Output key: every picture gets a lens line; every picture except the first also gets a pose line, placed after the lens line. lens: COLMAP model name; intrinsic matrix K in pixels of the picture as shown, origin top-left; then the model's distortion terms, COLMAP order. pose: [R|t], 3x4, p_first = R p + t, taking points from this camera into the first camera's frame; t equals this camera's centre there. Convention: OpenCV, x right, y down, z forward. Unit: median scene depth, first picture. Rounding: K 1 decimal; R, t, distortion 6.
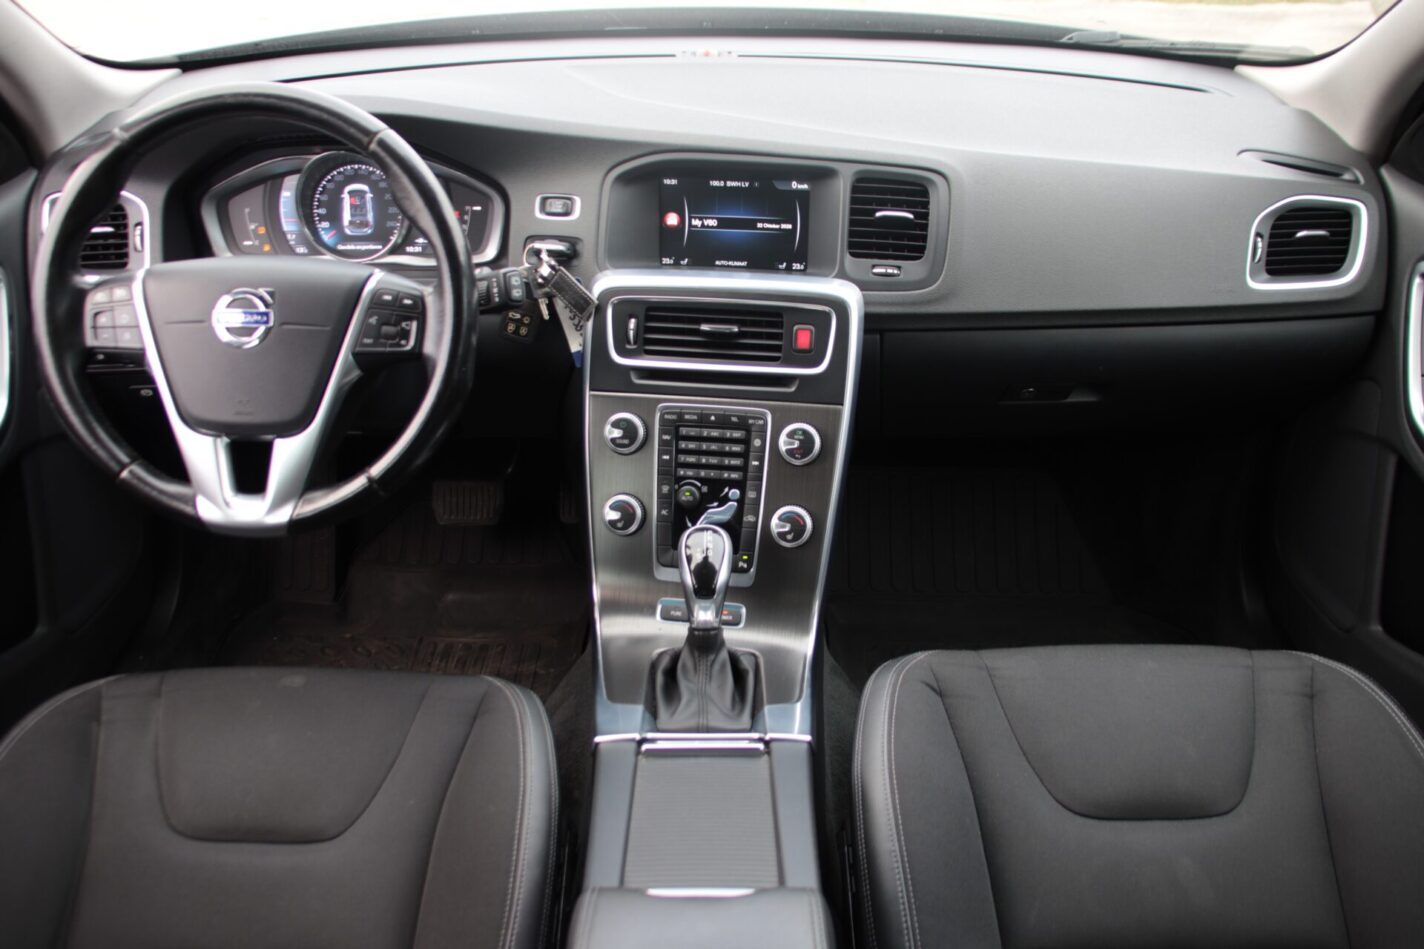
lens RADIAL K [[1281.3, 0, 712.0], [0, 1281.3, 474.5], [0, 0, 1]] dist [-0.137251, 0.138083]
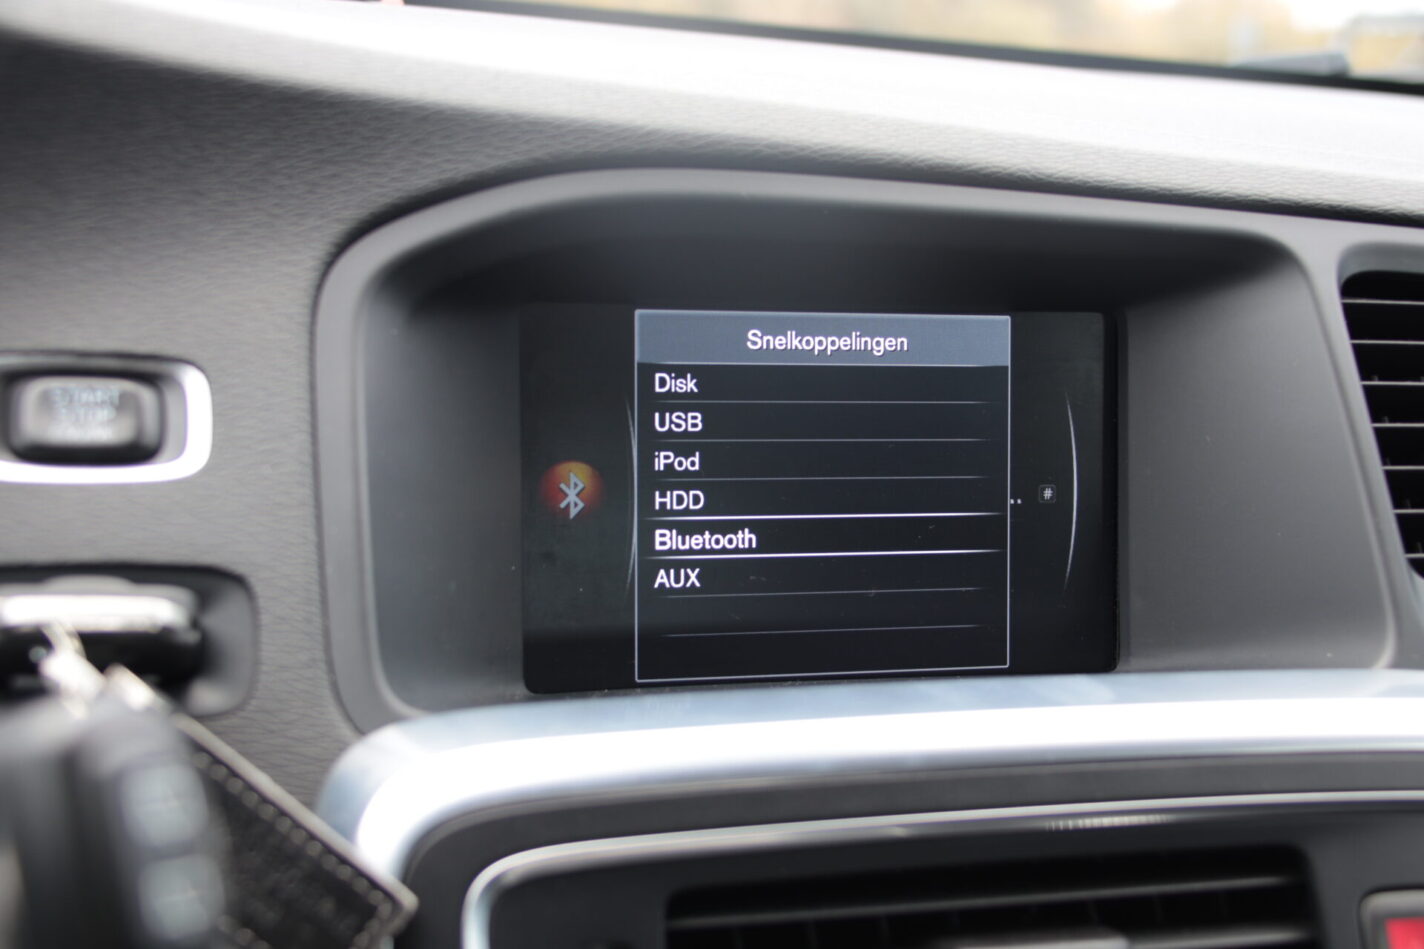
lens RADIAL K [[2069.7, 0, 822.7], [0, 2069.7, 476.0], [0, 0, 1]] dist [0.004136, 0.029222]
pose [[0.879733, -0.025280, 0.474795, -0.176707], [0.154562, 0.959556, -0.235292, -0.114516], [-0.449644, 0.280380, 0.848061, 0.706493]]
